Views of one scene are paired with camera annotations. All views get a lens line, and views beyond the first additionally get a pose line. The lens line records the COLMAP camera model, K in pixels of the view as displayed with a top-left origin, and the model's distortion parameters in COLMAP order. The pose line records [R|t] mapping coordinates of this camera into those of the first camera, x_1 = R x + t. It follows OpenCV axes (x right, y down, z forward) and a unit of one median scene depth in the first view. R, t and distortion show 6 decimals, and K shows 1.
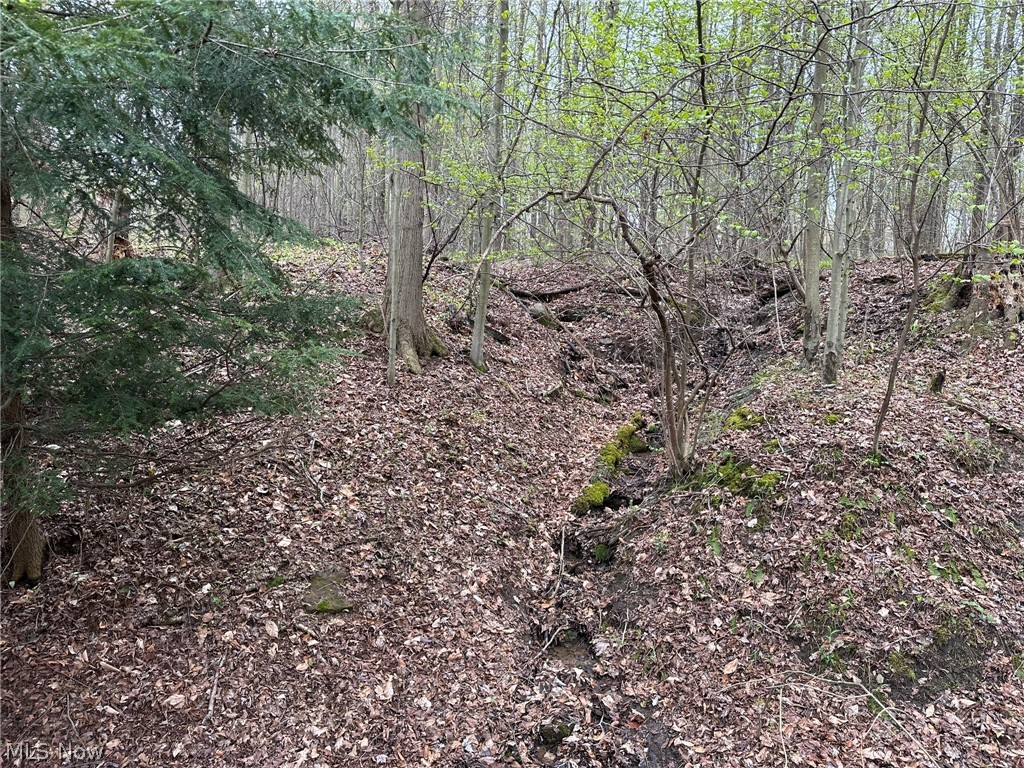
lens RADIAL K [[715.6, 0, 511.0], [0, 715.6, 382.5], [0, 0, 1]] dist [0.000721, -0.003776]
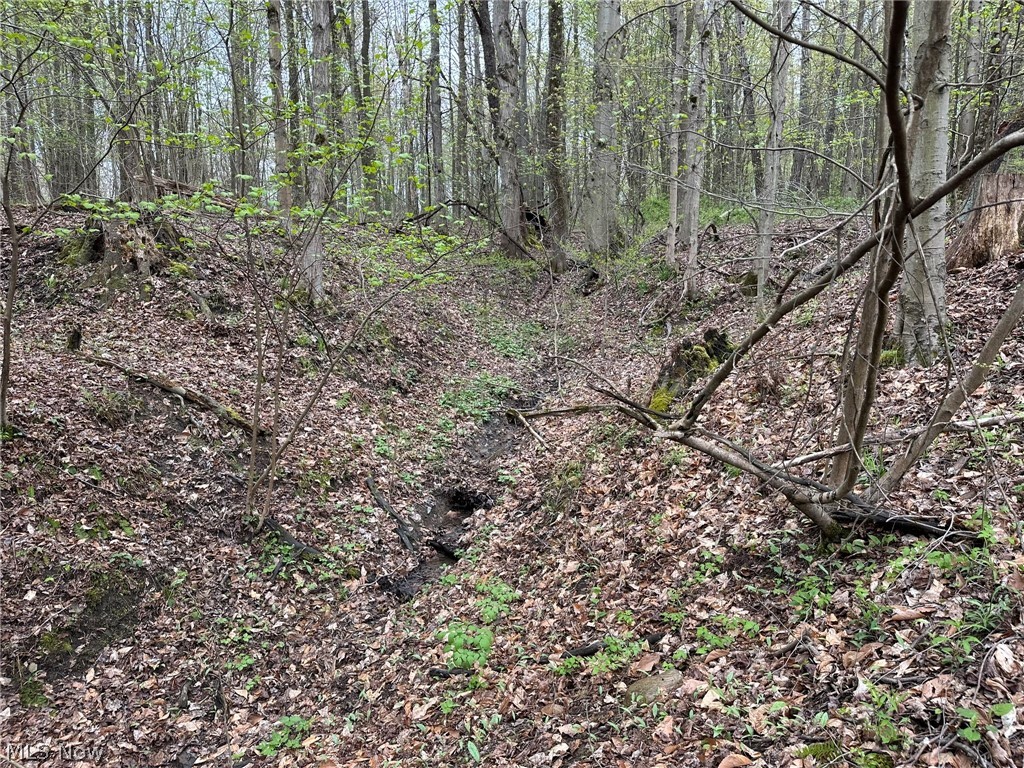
lens RADIAL K [[715.6, 0, 510.6], [0, 715.6, 384.2], [0, 0, 1]] dist [0.000721, -0.003776]
pose [[0.533657, -0.148832, 0.832502, 0.114675], [0.090548, 0.988789, 0.118729, -0.002369], [-0.840840, 0.012021, 0.541151, -0.023272]]
